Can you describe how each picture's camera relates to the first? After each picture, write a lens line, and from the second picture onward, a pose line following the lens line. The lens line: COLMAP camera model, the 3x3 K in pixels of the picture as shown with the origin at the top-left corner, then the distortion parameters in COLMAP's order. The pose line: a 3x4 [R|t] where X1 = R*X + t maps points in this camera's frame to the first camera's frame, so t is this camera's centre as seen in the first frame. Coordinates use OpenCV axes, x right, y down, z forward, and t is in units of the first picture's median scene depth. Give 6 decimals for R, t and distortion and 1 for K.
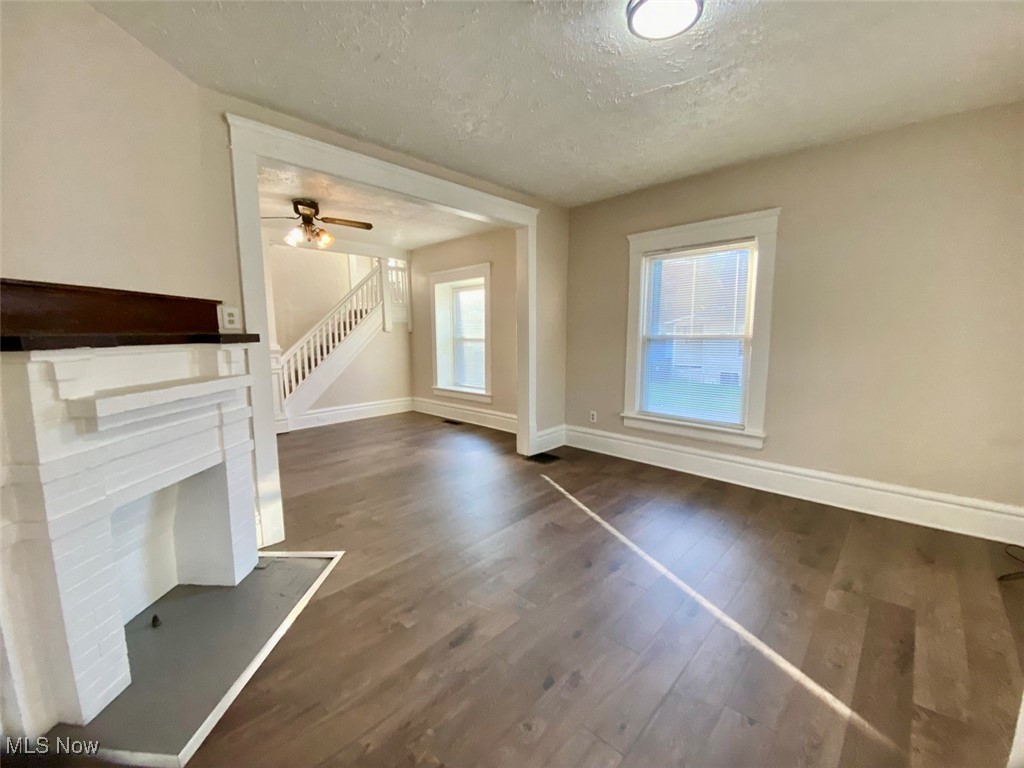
lens RADIAL K [[422.9, 0, 512.0], [0, 422.9, 384.0], [0, 0, 1]] dist [-0.000938, -0.006777]
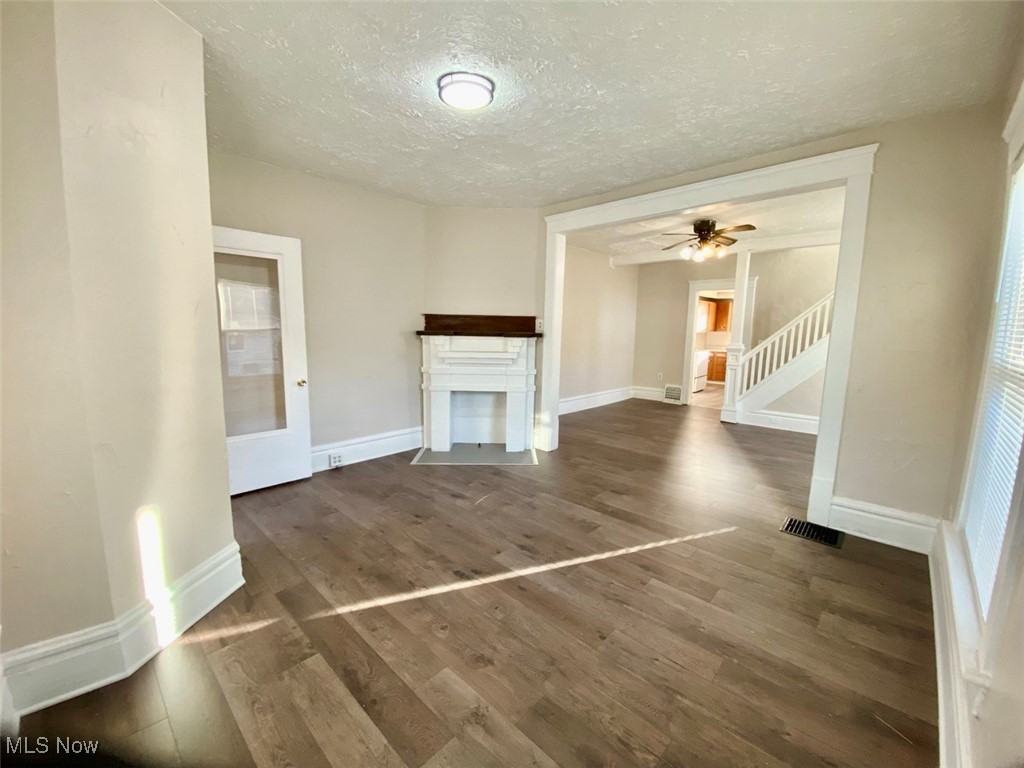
lens RADIAL K [[418.5, 0, 512.0], [0, 418.5, 384.0], [0, 0, 1]] dist [0.077507, -0.000121]
pose [[0.010200, 0.146331, -0.989183, 1.554010], [-0.141354, 0.979512, 0.143443, -0.180521], [0.989907, 0.138362, 0.030676, 1.039334]]
